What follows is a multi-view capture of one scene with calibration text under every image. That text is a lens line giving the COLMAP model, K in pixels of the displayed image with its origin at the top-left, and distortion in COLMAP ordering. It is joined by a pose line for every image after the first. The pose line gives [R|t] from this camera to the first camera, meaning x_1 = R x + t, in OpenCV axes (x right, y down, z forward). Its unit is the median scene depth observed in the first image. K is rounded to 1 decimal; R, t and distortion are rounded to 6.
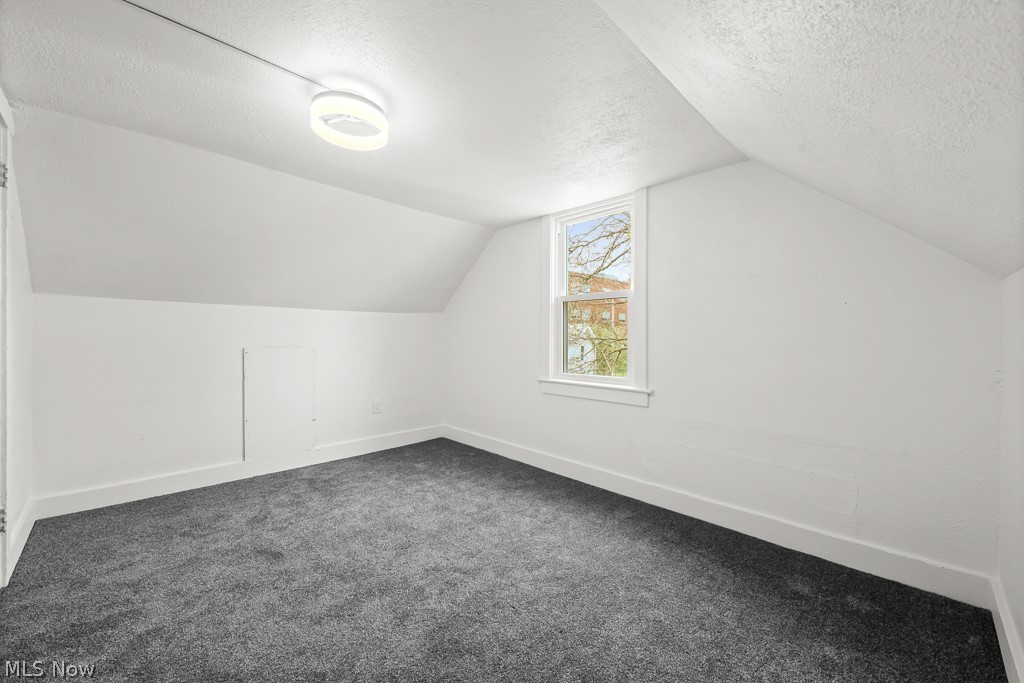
lens RADIAL K [[396.1, 0, 508.1], [0, 396.1, 338.4], [0, 0, 1]] dist [-0.001219, -0.000360]
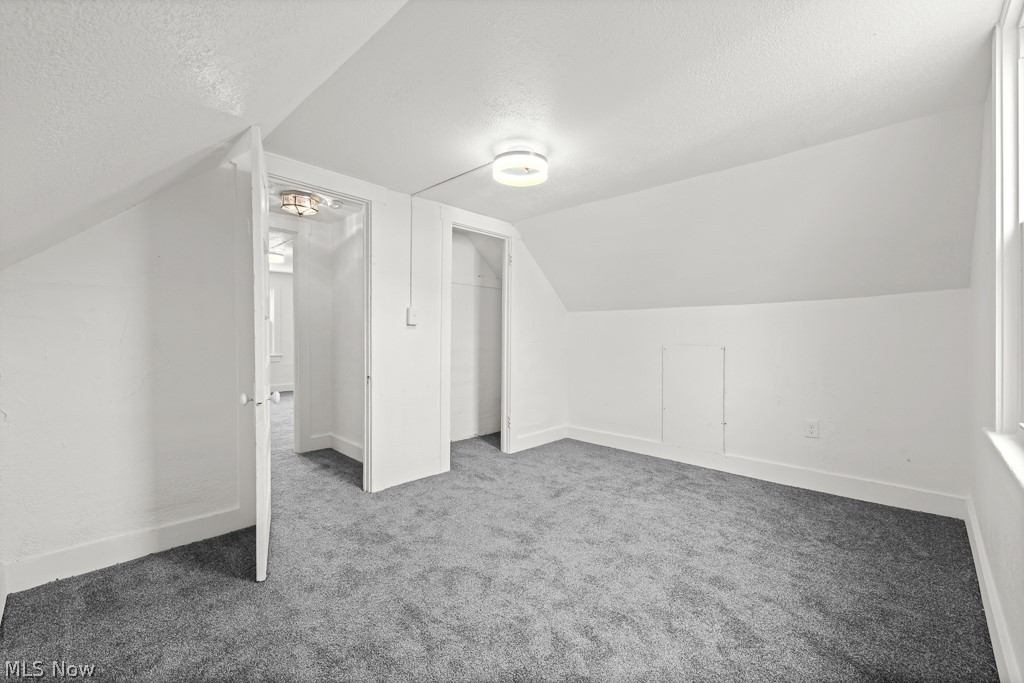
lens RADIAL K [[425.0, 0, 509.8], [0, 425.0, 340.6], [0, 0, 1]] dist [0.001804, -0.000458]
pose [[0.015492, 0.001989, -0.999878, 0.617117], [-0.002922, 0.999994, 0.001944, 0.012516], [0.999876, 0.002891, 0.015498, 0.592424]]
